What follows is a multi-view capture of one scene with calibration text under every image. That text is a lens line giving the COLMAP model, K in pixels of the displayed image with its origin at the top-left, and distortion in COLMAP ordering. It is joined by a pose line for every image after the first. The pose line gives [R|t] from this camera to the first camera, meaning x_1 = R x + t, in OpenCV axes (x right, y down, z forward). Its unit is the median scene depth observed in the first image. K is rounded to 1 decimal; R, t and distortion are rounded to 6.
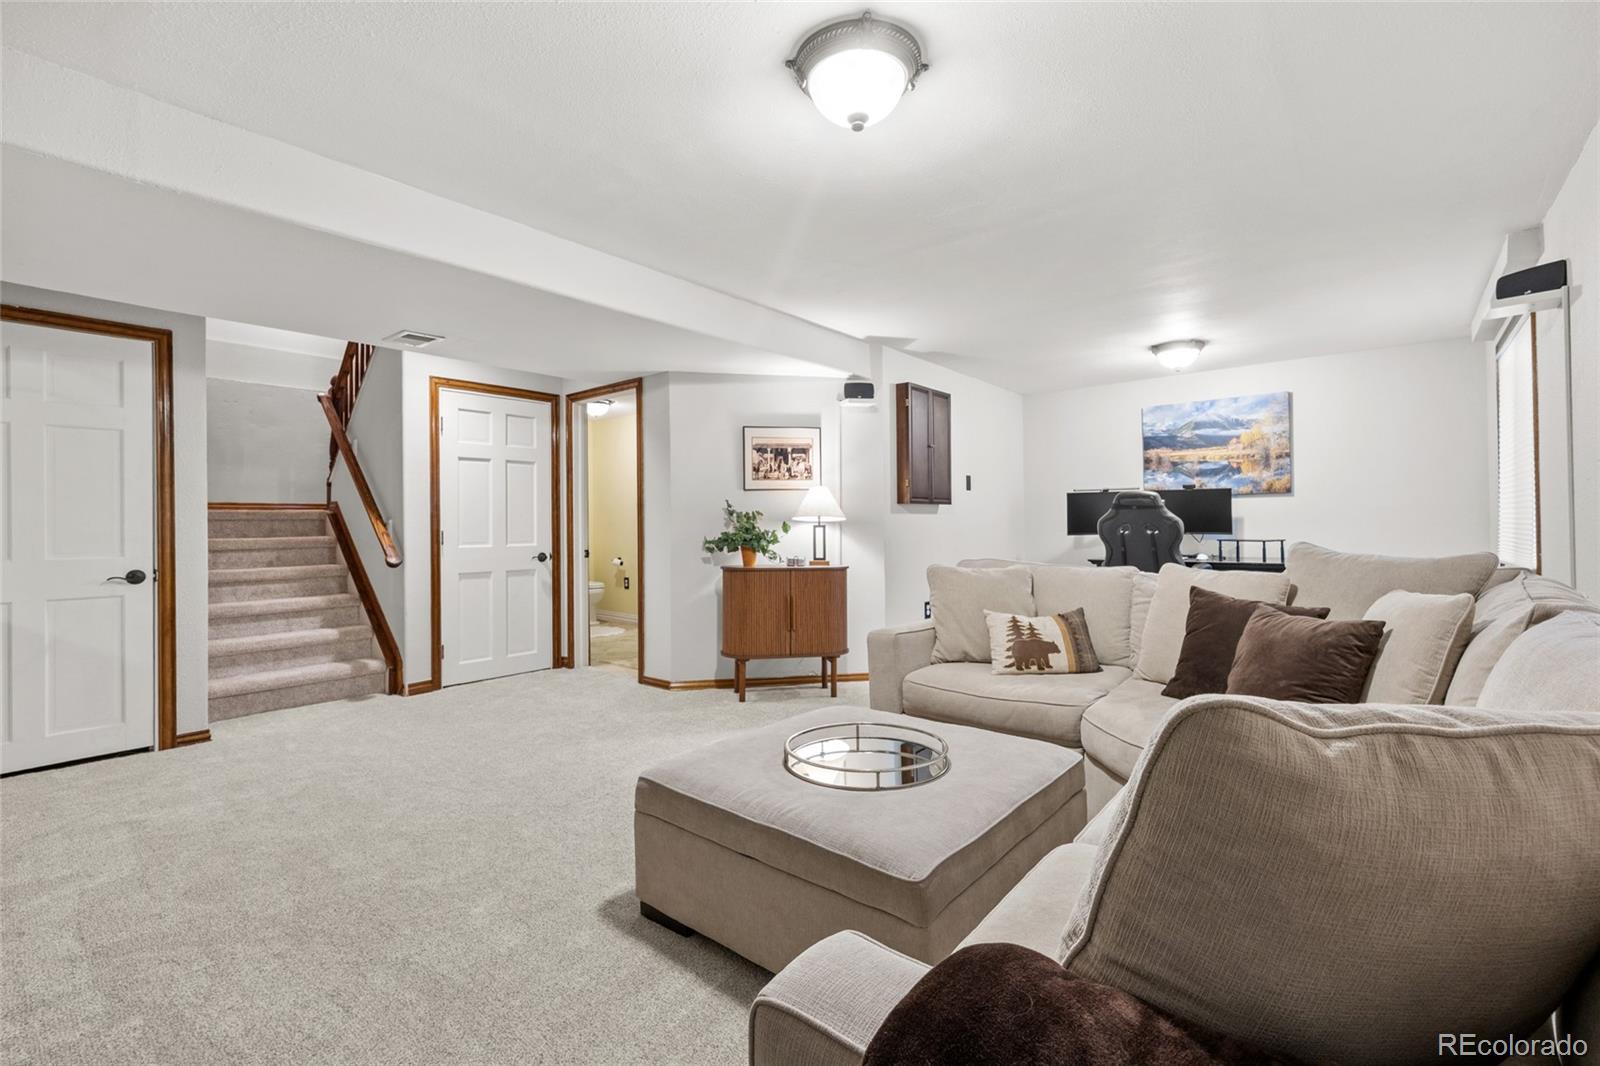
lens RADIAL K [[703.2, 0, 801.8], [0, 703.2, 526.3], [0, 0, 1]] dist [-0.003286, 0.001031]
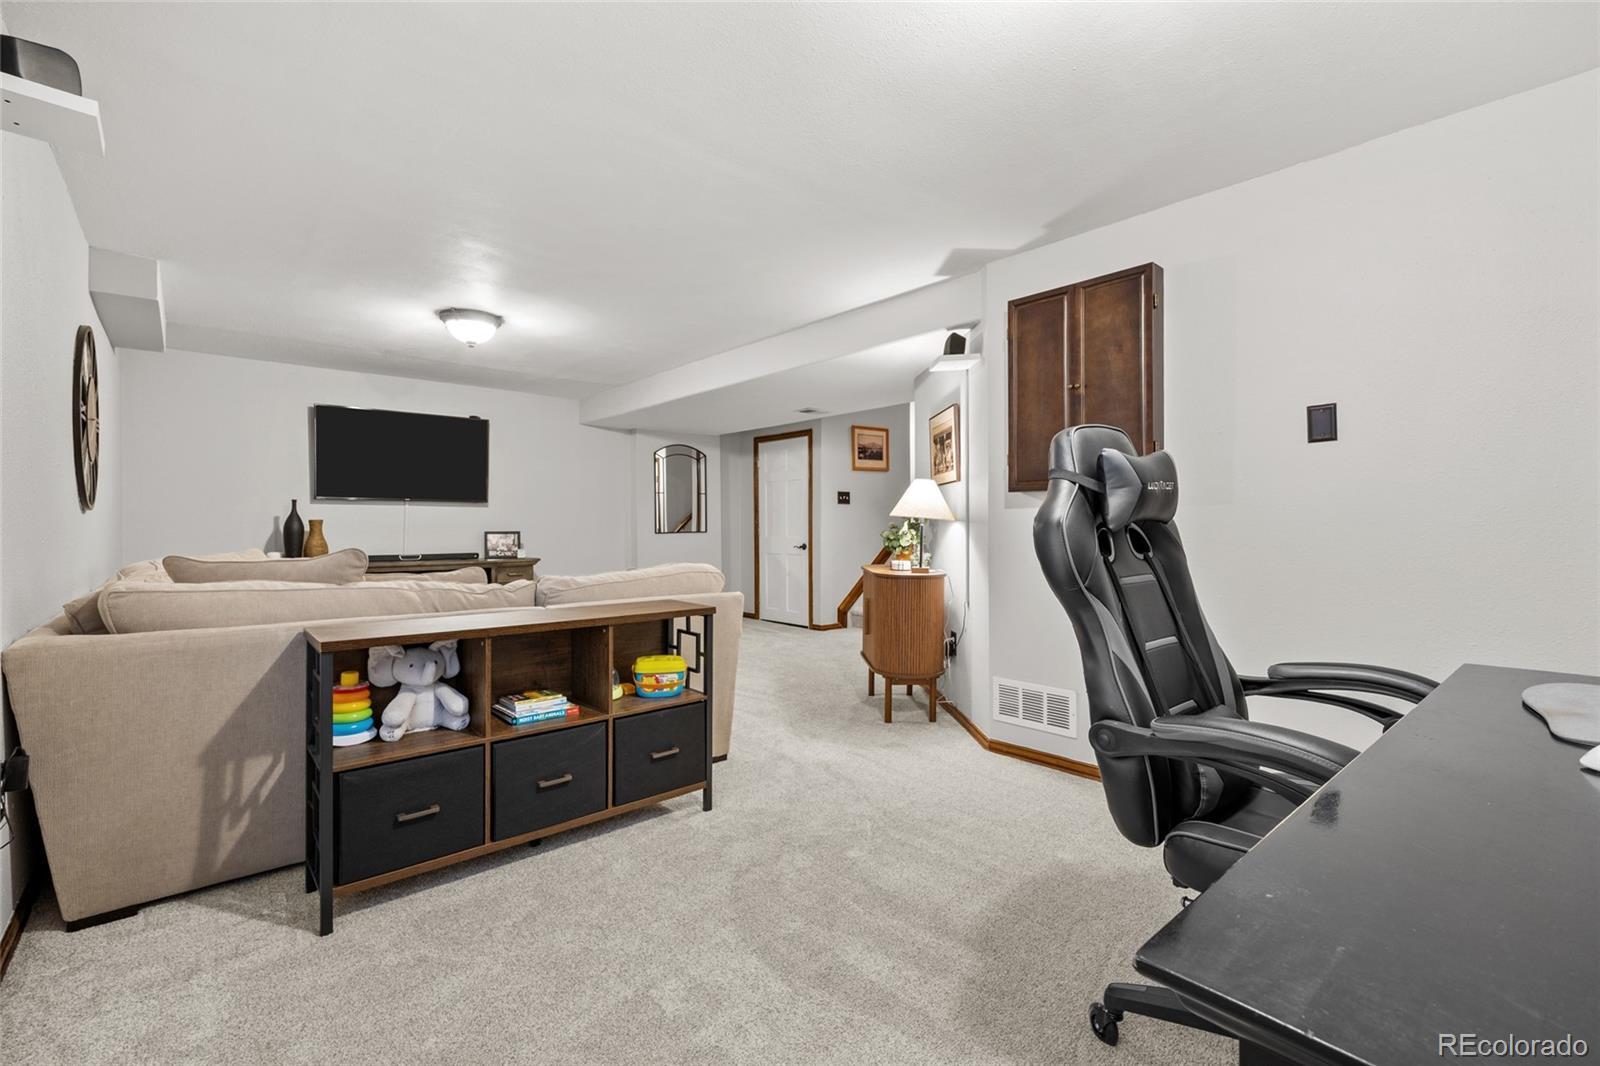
lens RADIAL K [[703.2, 0, 801.9], [0, 703.2, 529.7], [0, 0, 1]] dist [-0.003286, 0.001031]
pose [[-0.153639, 0.017261, -0.987976, 1.074114], [0.006561, 0.999843, 0.016448, -0.013373], [0.988105, -0.003956, -0.153728, 1.206921]]
